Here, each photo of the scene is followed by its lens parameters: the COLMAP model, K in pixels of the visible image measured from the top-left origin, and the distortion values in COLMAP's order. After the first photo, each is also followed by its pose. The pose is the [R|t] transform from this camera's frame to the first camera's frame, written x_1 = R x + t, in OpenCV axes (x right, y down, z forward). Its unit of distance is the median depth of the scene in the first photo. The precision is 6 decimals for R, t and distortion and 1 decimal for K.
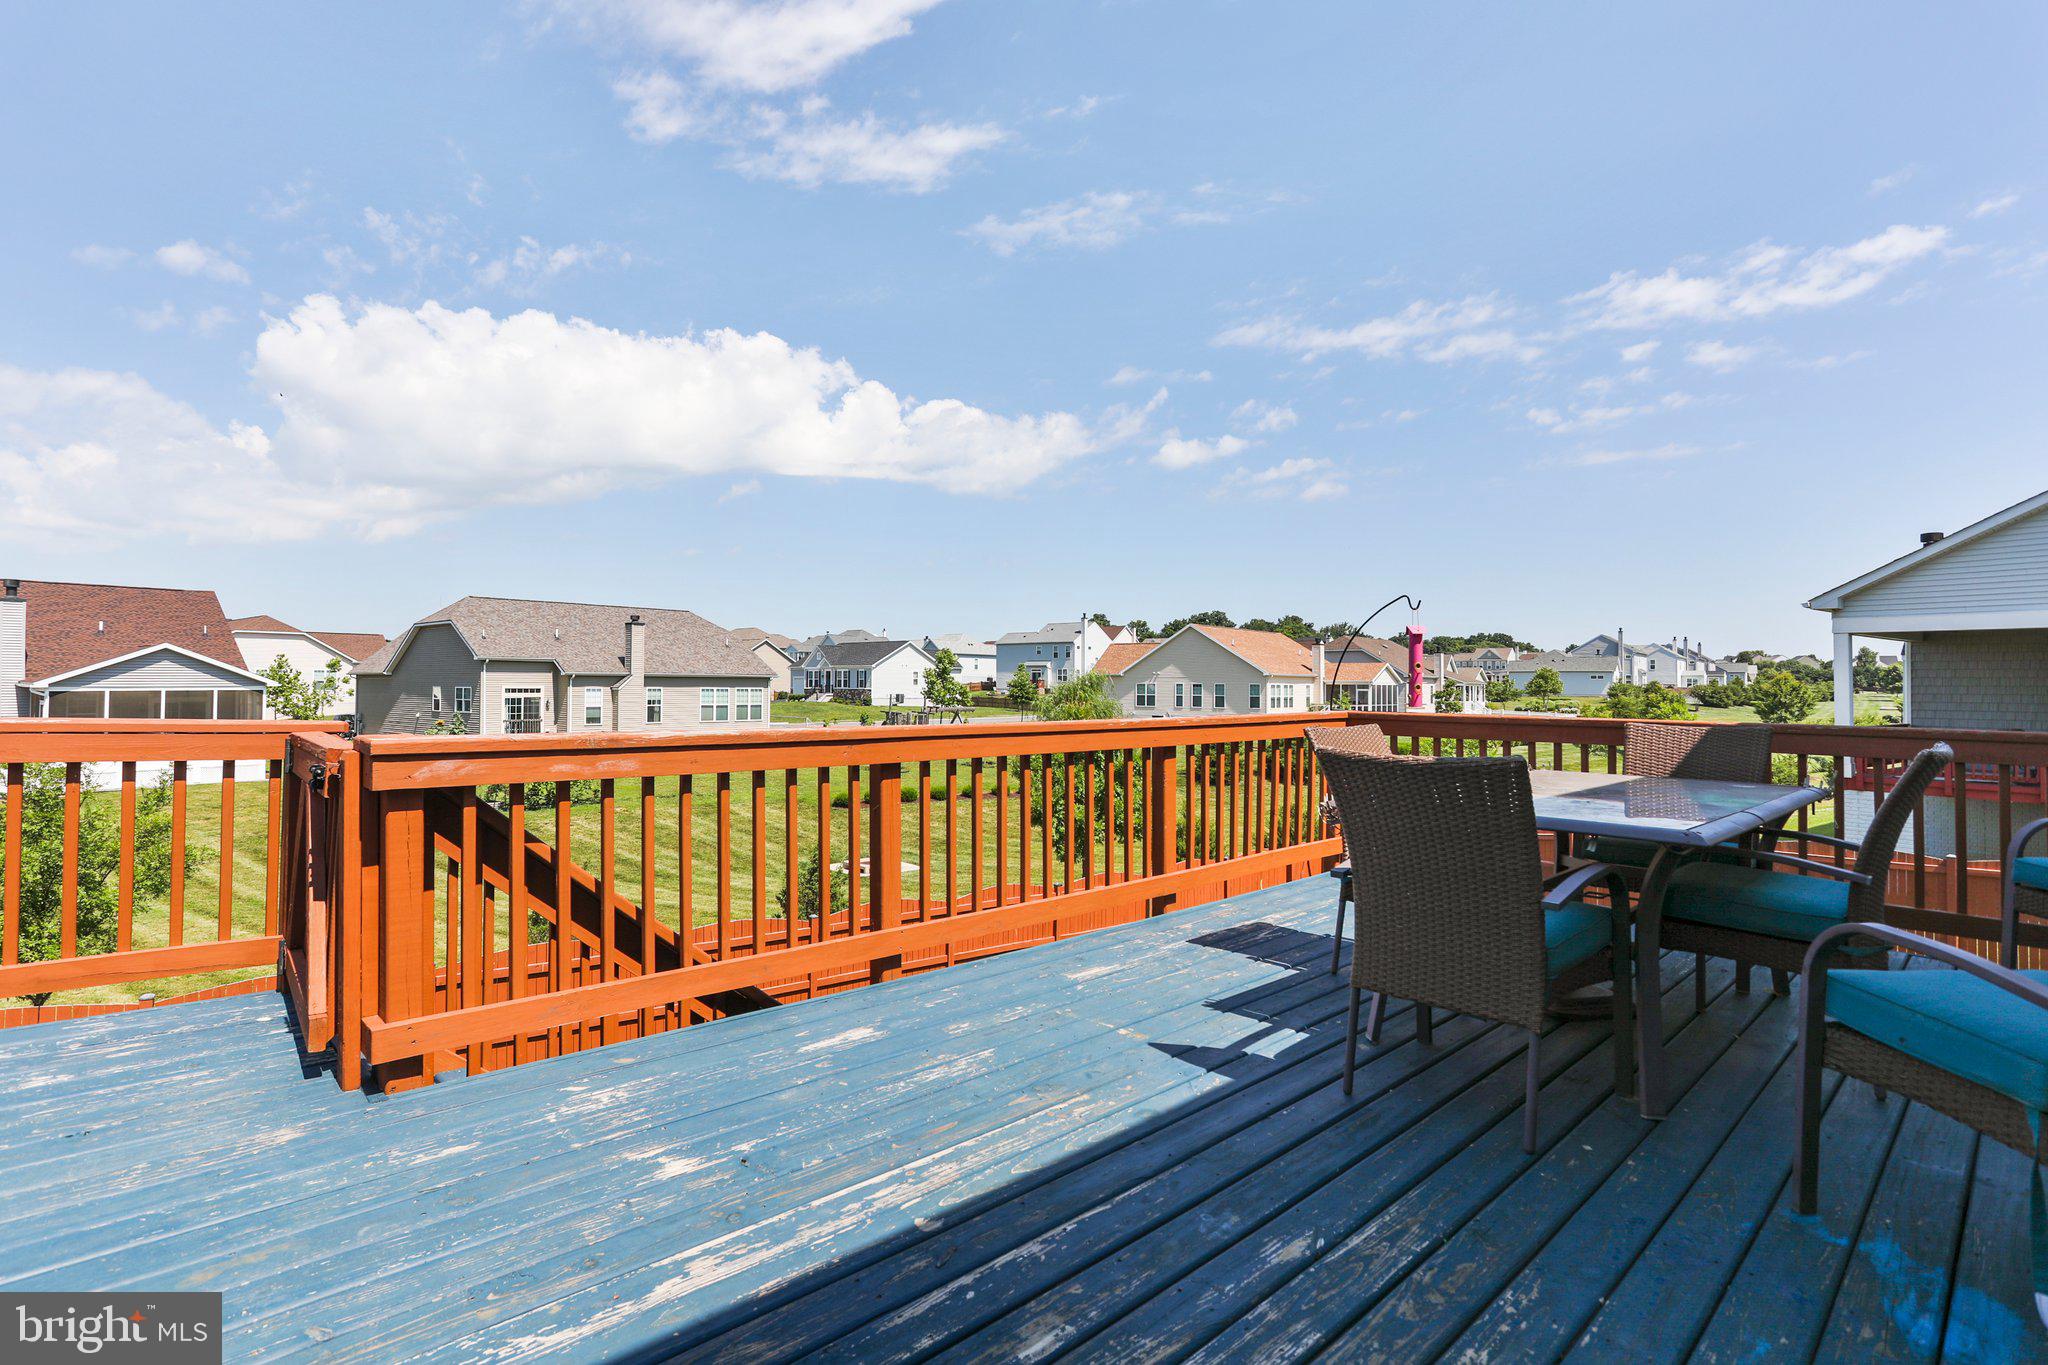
lens RADIAL K [[1013.3, 0, 1014.5], [0, 1013.3, 676.0], [0, 0, 1]] dist [-0.035383, 0.014997]
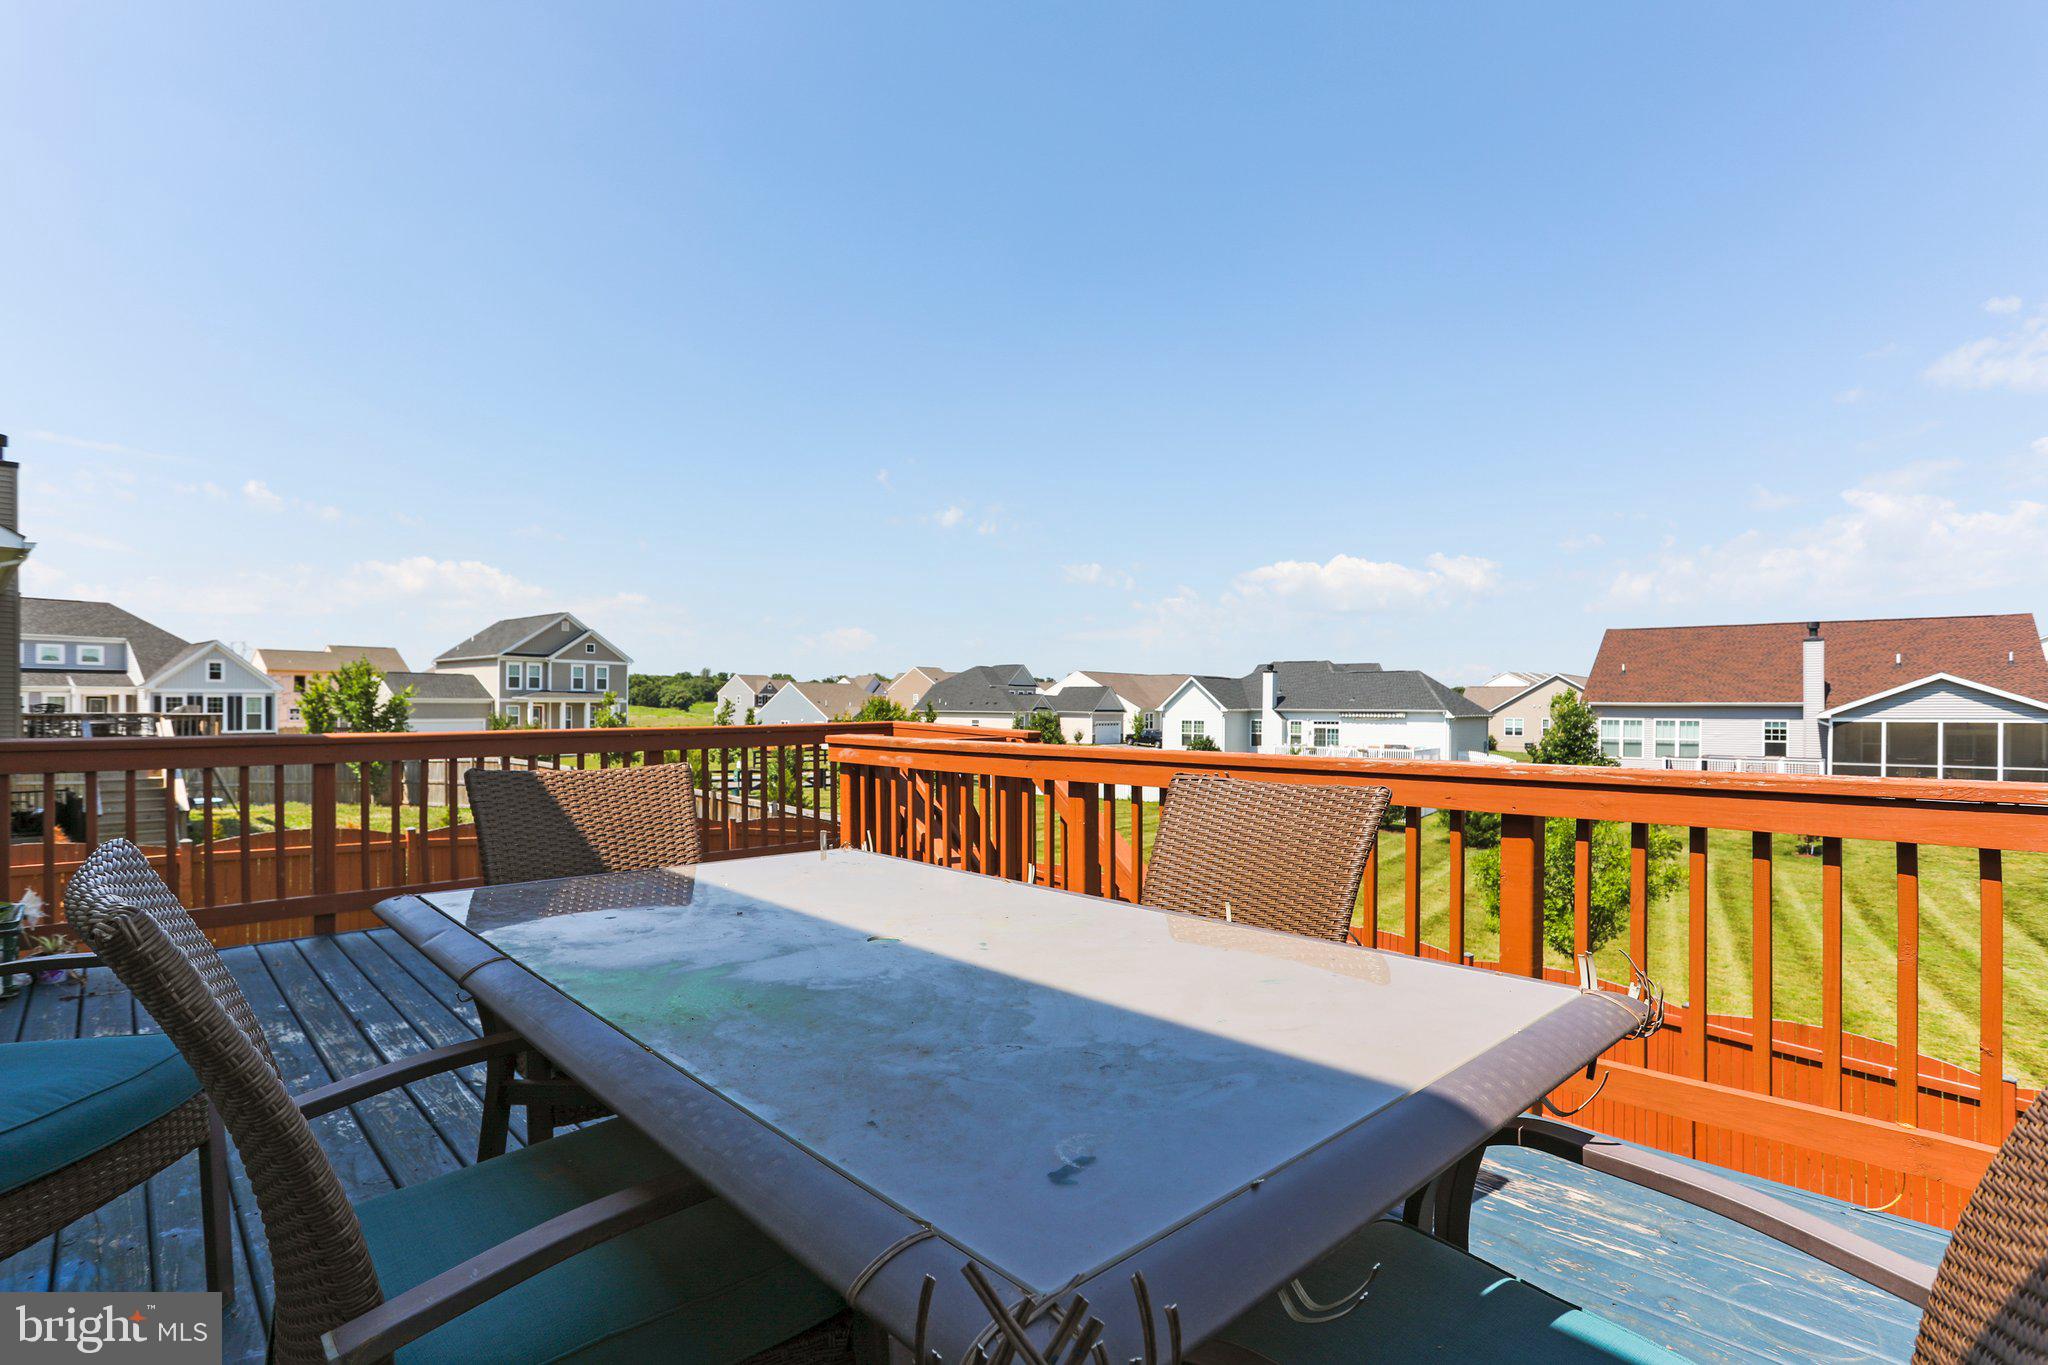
lens RADIAL K [[1013.3, 0, 1033.8], [0, 1013.3, 699.8], [0, 0, 1]] dist [-0.035383, 0.014997]
pose [[-0.007917, -0.009610, -0.999922, 0.120725], [0.000949, 0.999953, -0.009618, 0.001060], [0.999968, -0.001025, -0.007907, 0.124447]]
